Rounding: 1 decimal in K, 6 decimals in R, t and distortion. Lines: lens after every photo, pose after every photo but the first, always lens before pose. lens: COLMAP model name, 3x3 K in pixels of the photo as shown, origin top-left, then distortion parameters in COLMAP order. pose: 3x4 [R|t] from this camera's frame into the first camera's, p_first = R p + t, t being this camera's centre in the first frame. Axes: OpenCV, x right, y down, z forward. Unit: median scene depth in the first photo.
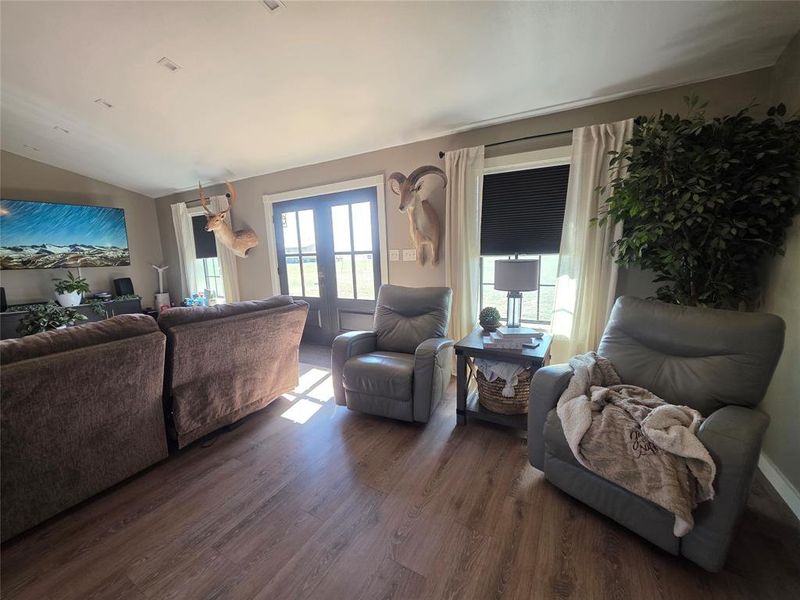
lens RADIAL K [[319.4, 0, 400.0], [0, 319.4, 300.0], [0, 0, 1]] dist [0.001901, 0.000080]
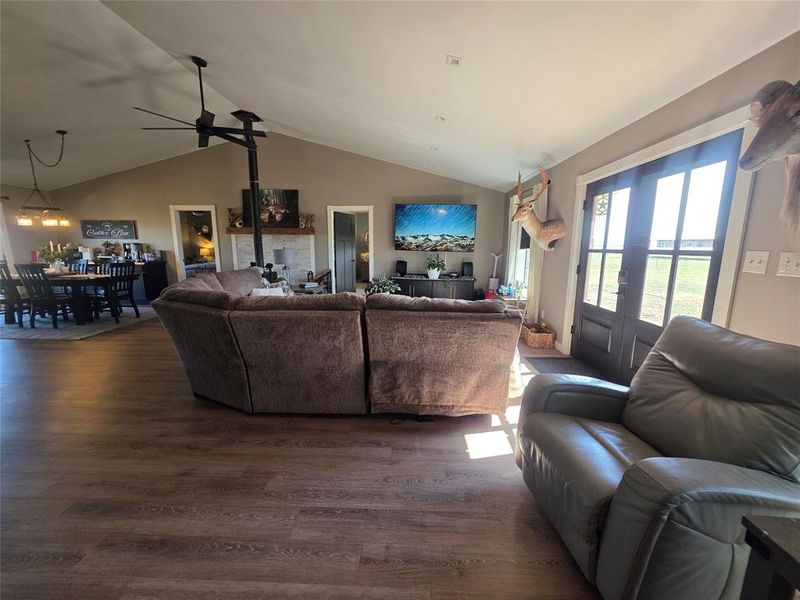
lens RADIAL K [[319.4, 0, 400.0], [0, 319.4, 300.0], [0, 0, 1]] dist [0.001901, 0.000080]
pose [[0.462411, 0.187089, -0.866703, 0.218604], [-0.159979, 0.979048, 0.125987, -0.075254], [0.872114, 0.080396, 0.482652, 0.373021]]
